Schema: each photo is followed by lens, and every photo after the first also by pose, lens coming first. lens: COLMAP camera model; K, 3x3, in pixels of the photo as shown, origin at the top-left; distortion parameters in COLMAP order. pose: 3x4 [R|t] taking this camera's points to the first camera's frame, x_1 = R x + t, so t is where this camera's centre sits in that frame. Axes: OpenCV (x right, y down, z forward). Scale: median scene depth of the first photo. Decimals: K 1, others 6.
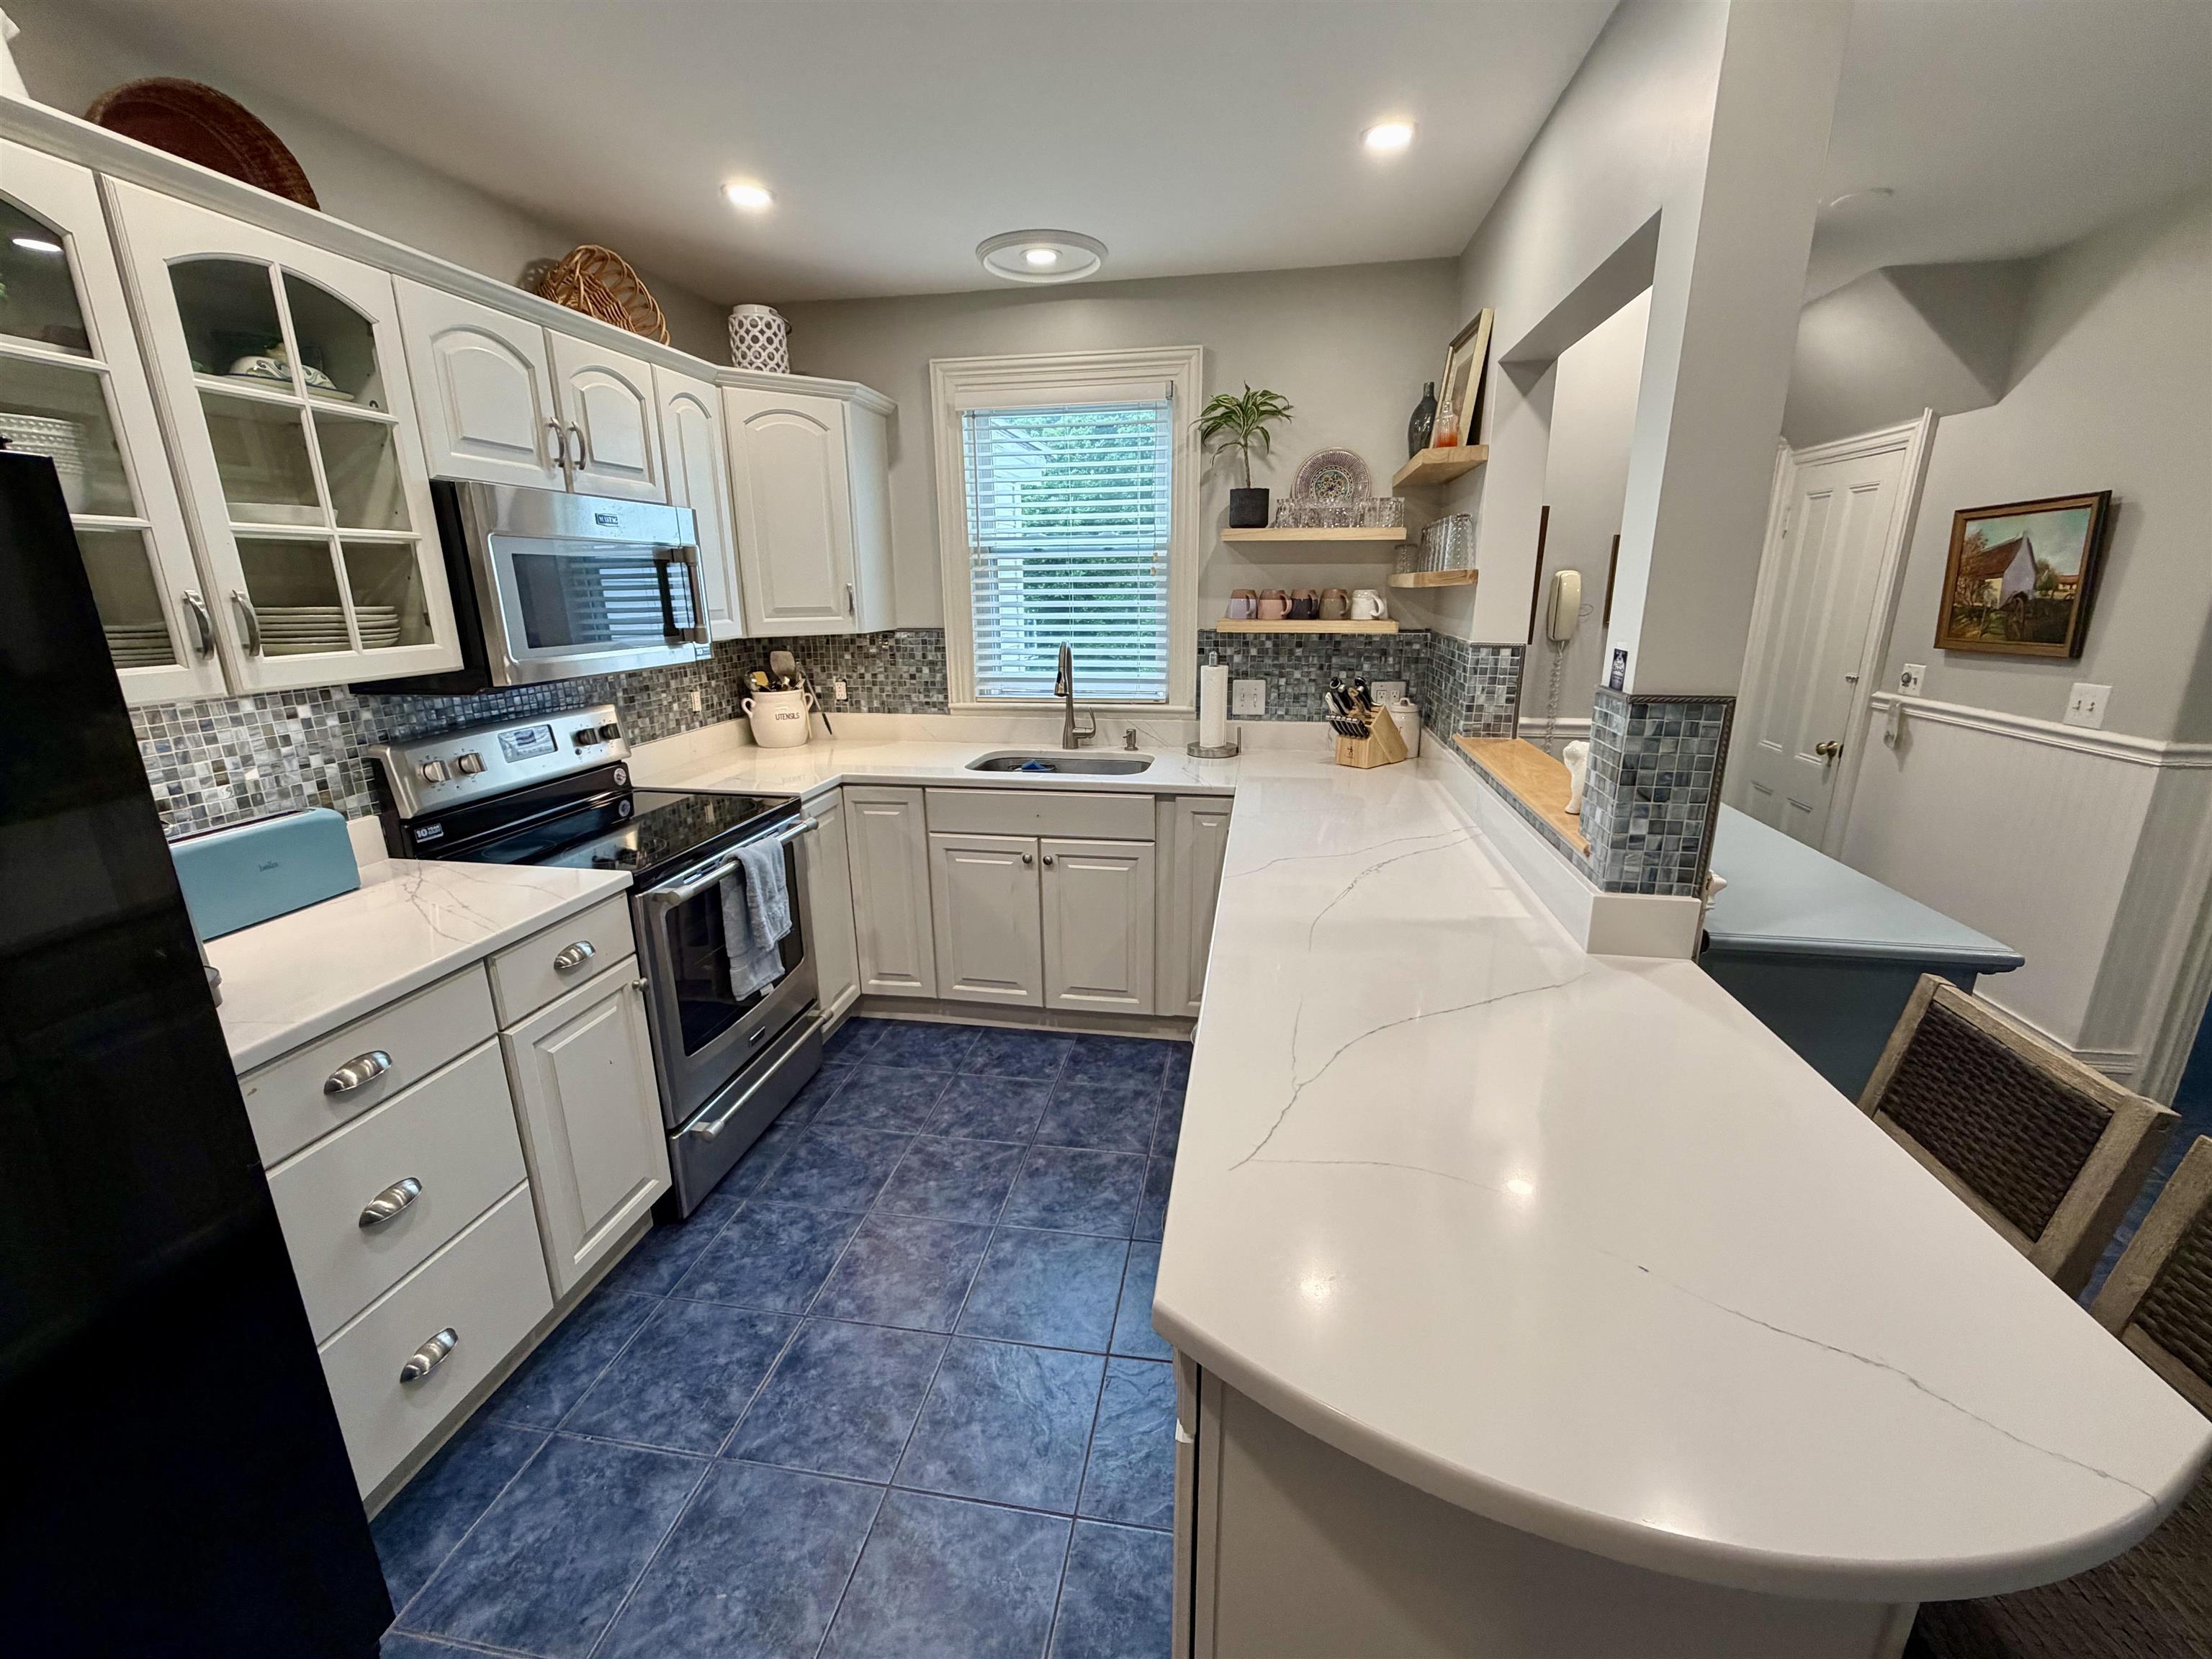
lens RADIAL K [[886.9, 0, 1114.2], [0, 886.9, 823.5], [0, 0, 1]] dist [-0.001088, 0.000198]
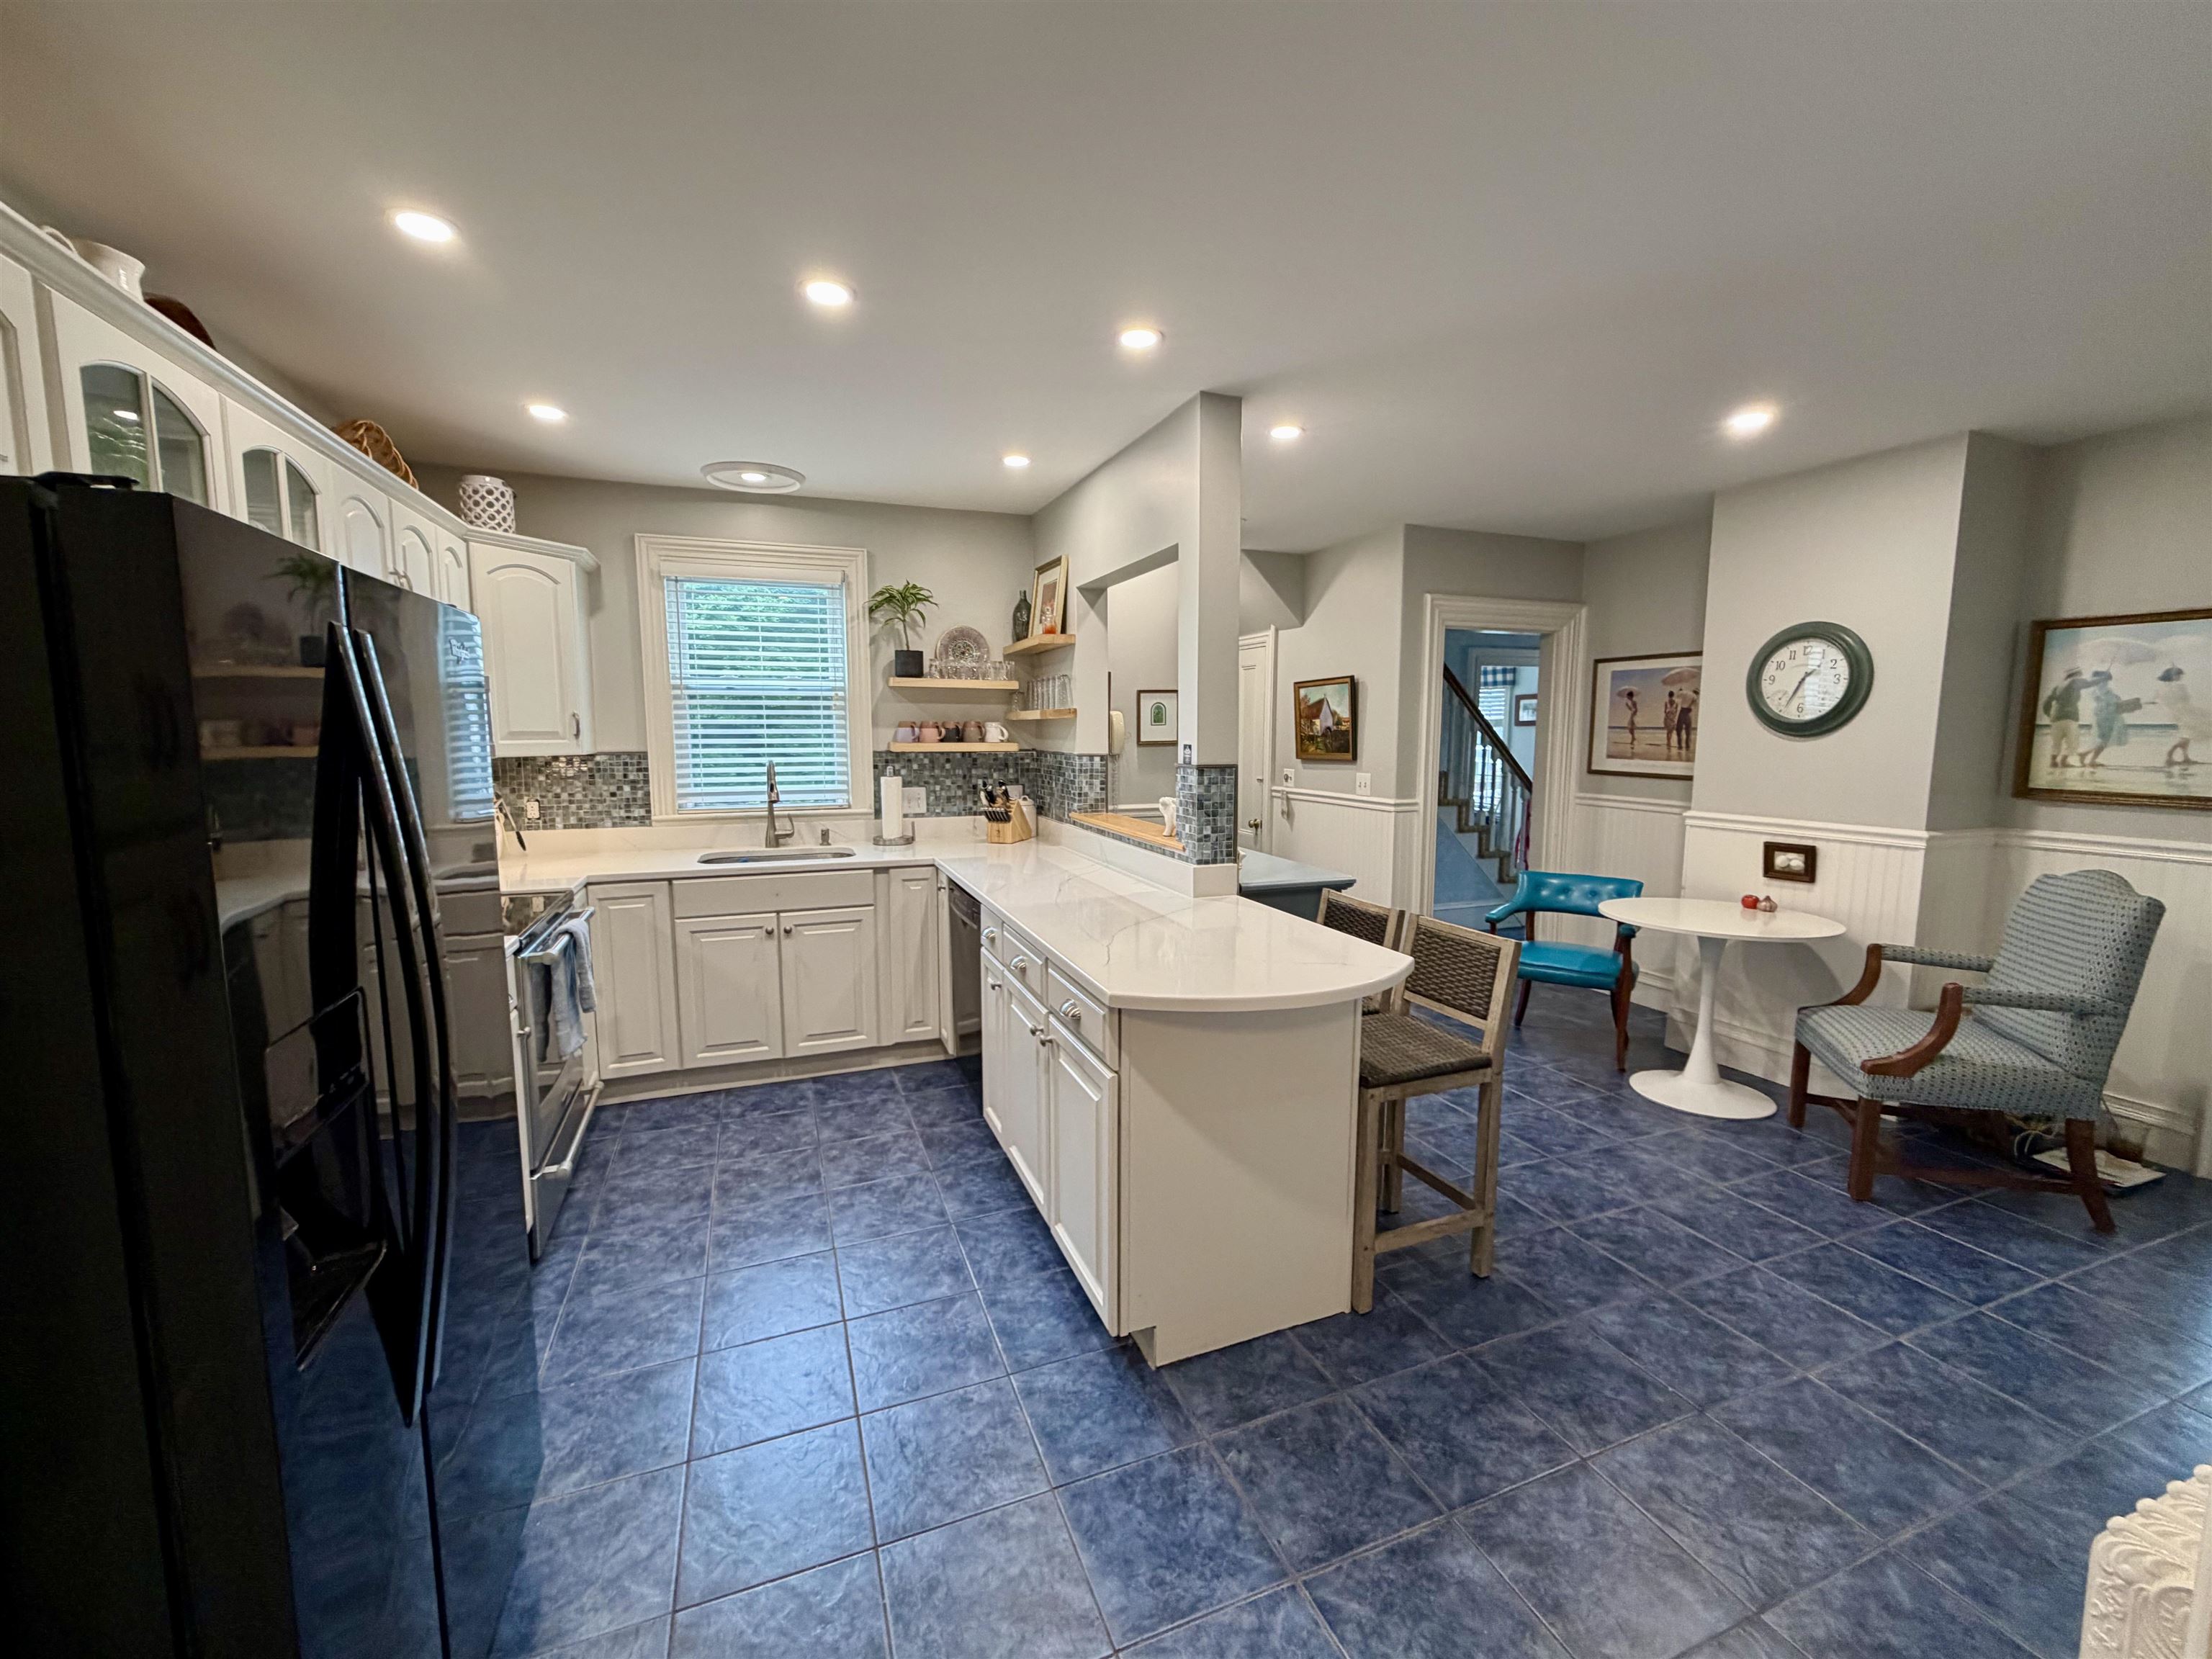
lens RADIAL K [[886.9, 0, 1101.5], [0, 886.9, 826.5], [0, 0, 1]] dist [-0.001088, 0.000198]
pose [[0.861655, -0.048573, 0.505164, -0.313819], [0.126535, 0.984534, -0.121164, 0.104191], [-0.491466, 0.168323, 0.854475, -0.298926]]
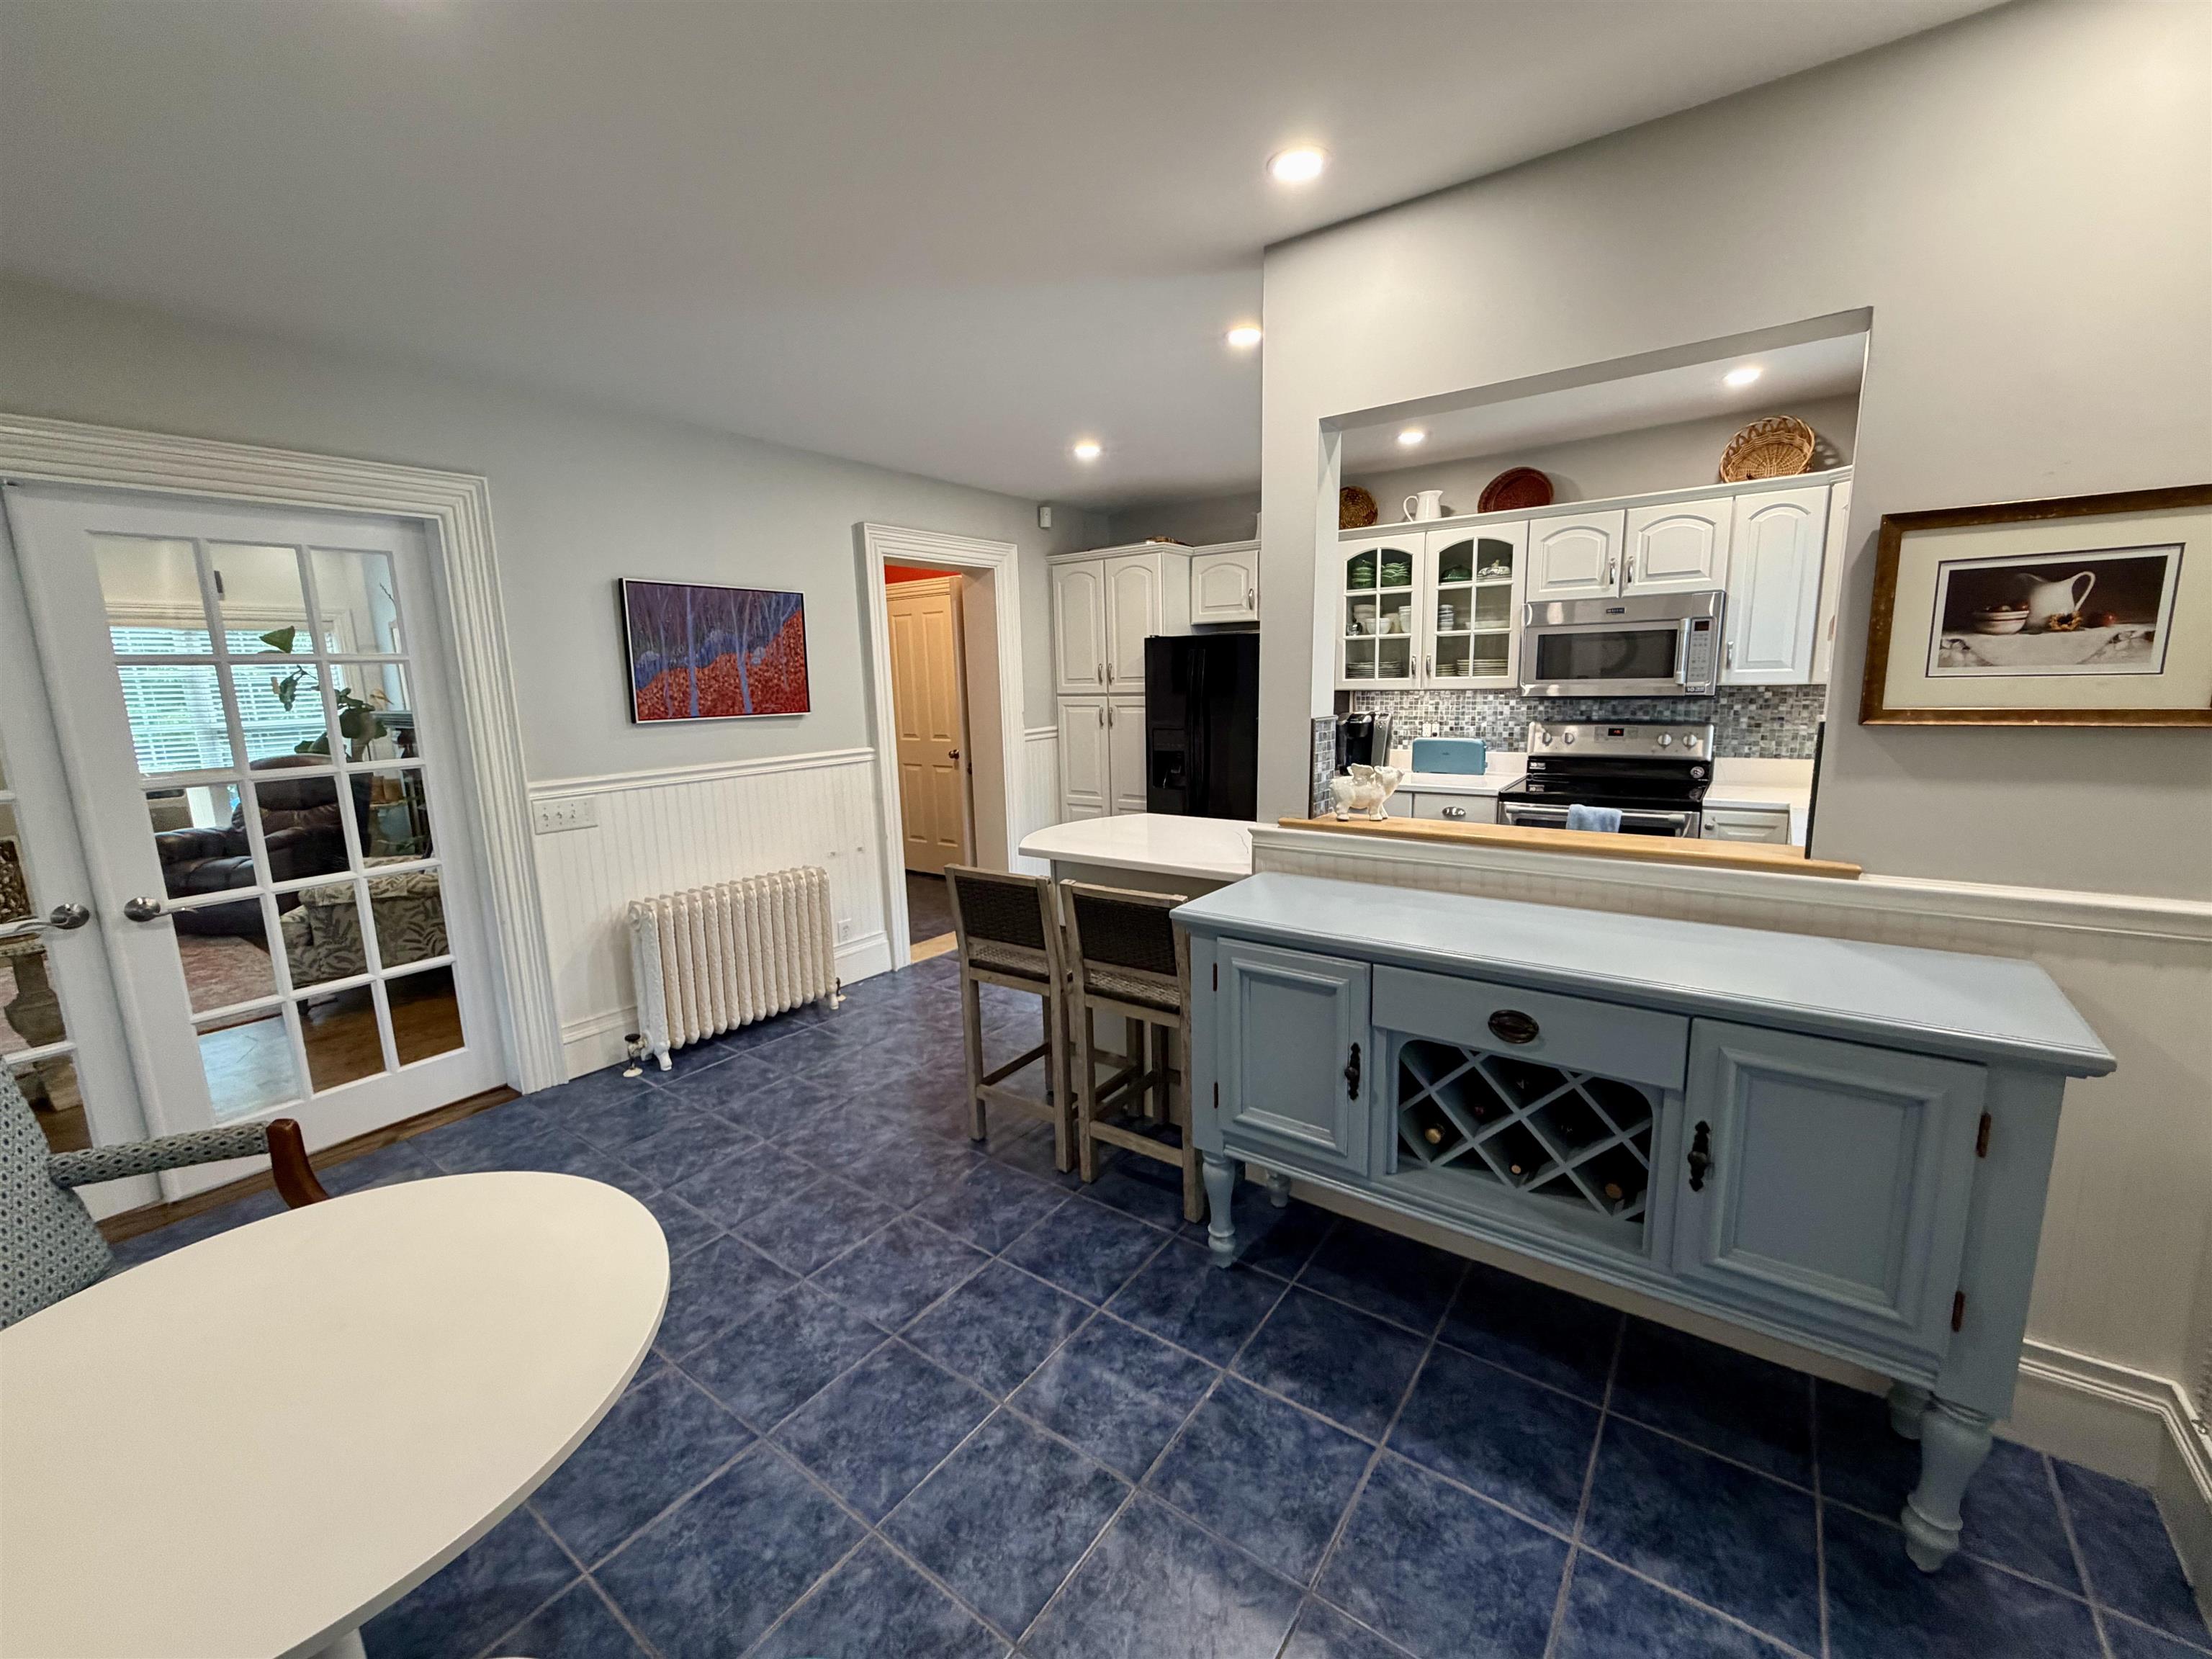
lens RADIAL K [[886.9, 0, 1097.2], [0, 886.9, 823.3], [0, 0, 1]] dist [-0.001088, 0.000198]
pose [[-0.445188, 0.166860, -0.879753, 1.092404], [-0.207245, 0.936608, 0.282517, -0.166874], [0.871124, 0.308097, -0.382385, 0.655748]]
